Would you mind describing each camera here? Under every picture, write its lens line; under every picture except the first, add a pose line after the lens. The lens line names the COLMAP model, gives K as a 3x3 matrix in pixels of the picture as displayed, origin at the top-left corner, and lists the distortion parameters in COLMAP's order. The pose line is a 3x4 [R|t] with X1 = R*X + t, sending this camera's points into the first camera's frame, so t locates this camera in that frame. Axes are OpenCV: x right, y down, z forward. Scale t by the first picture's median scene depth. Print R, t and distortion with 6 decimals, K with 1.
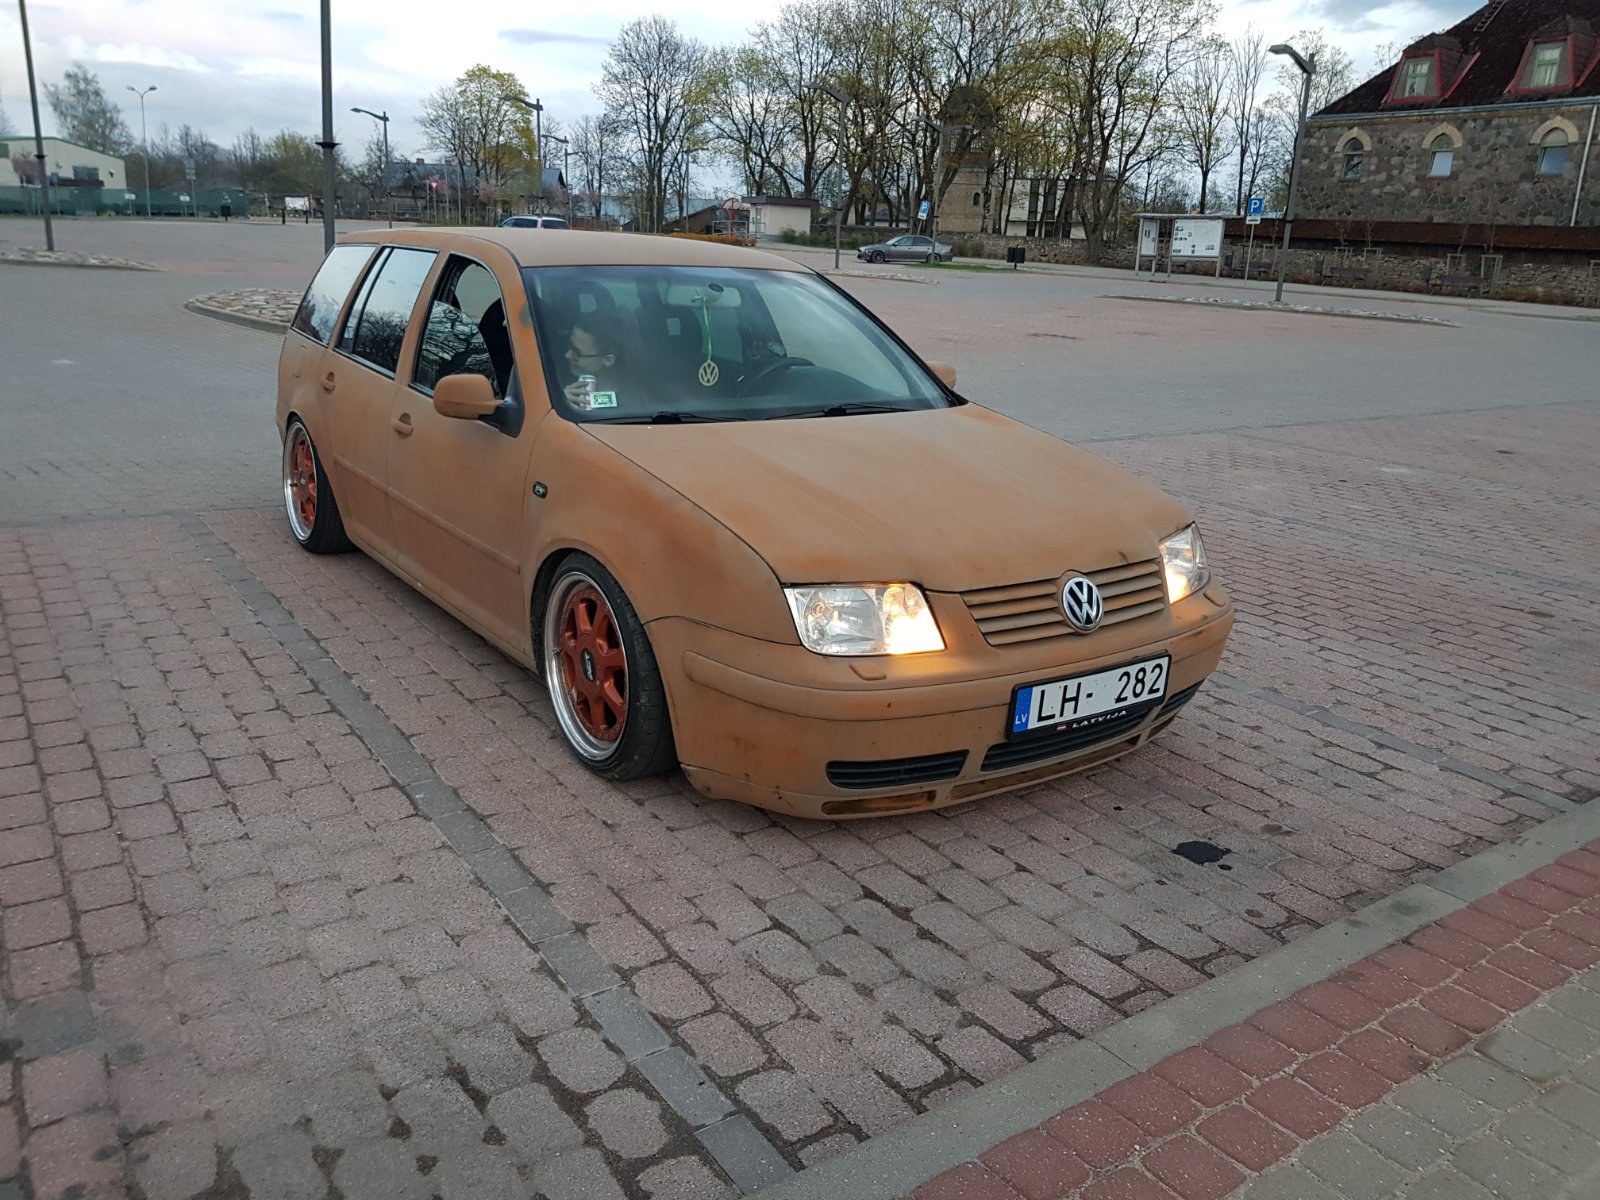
lens RADIAL K [[1214.3, 0, 800.0], [0, 1214.3, 600.0], [0, 0, 1]] dist [0.002103, 0.002121]
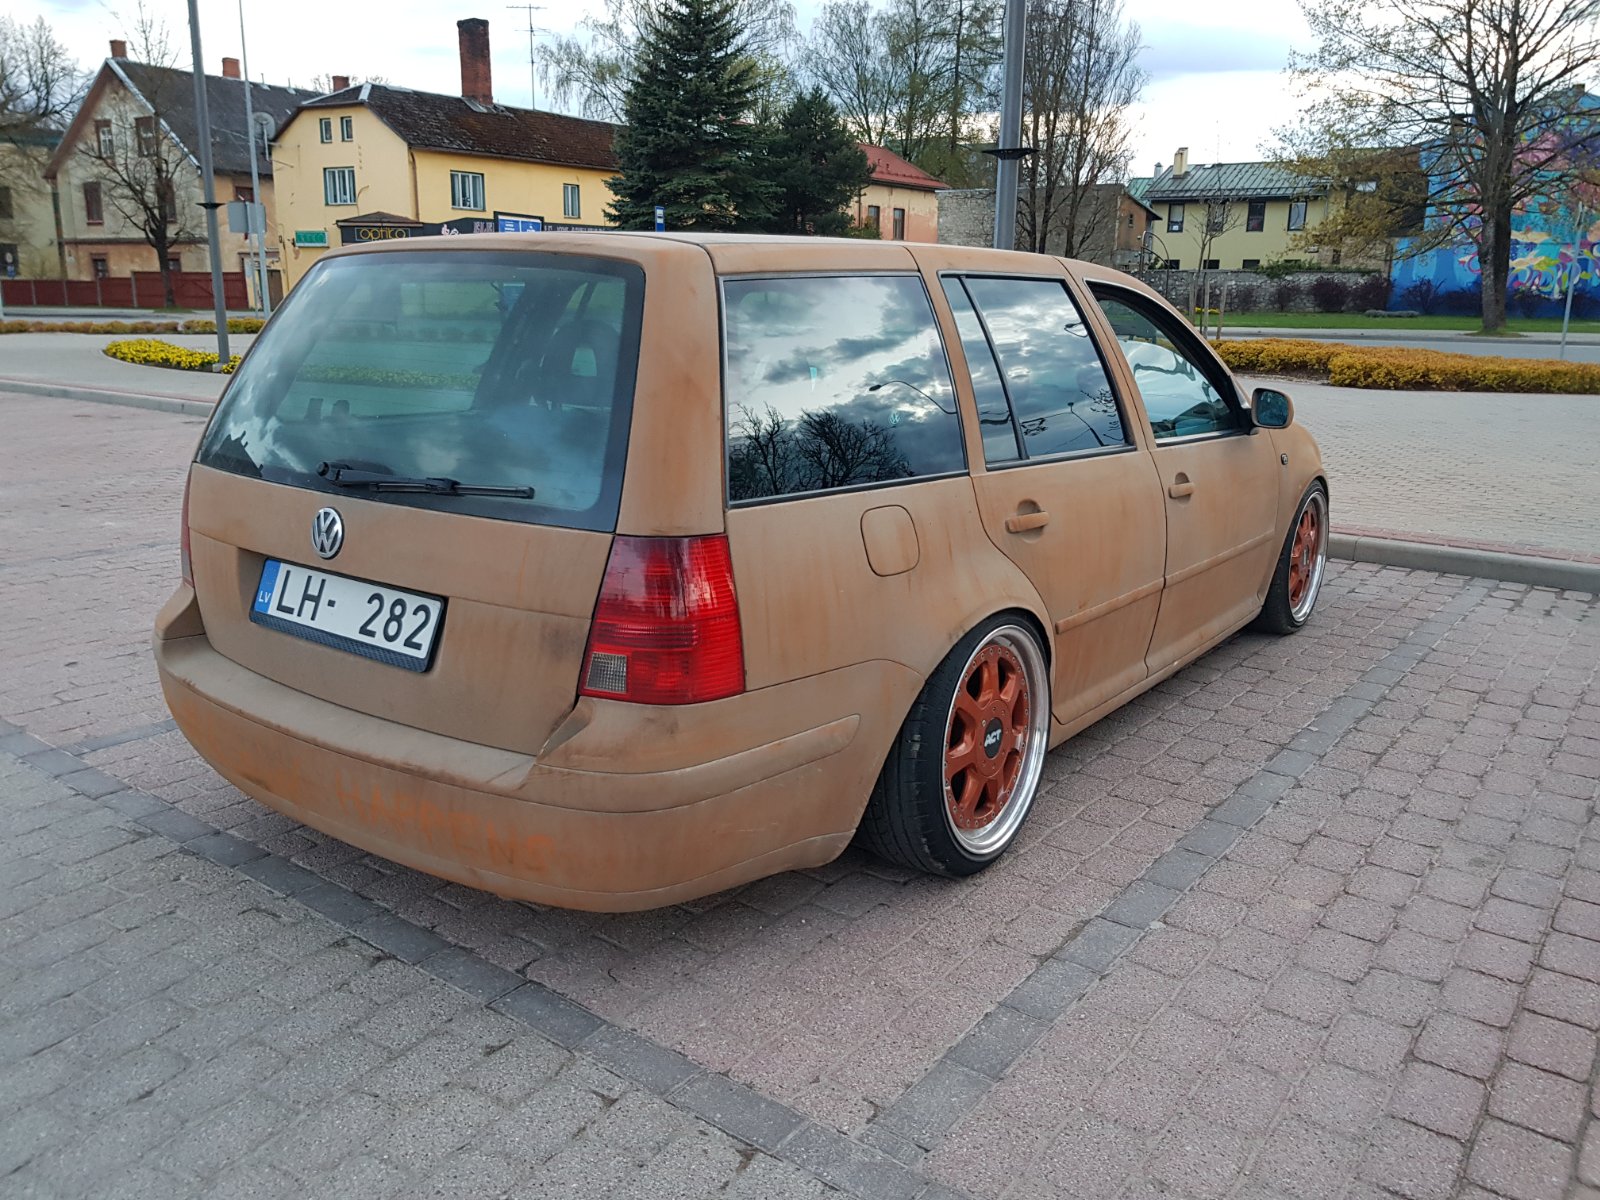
lens RADIAL K [[1214.3, 0, 800.0], [0, 1214.3, 600.0], [0, 0, 1]] dist [0.002103, 0.002121]
pose [[-0.296797, -0.287778, 0.910547, -1.050126], [0.224296, 0.905829, 0.359397, -0.440408], [-0.928226, 0.310900, -0.204299, 1.474235]]
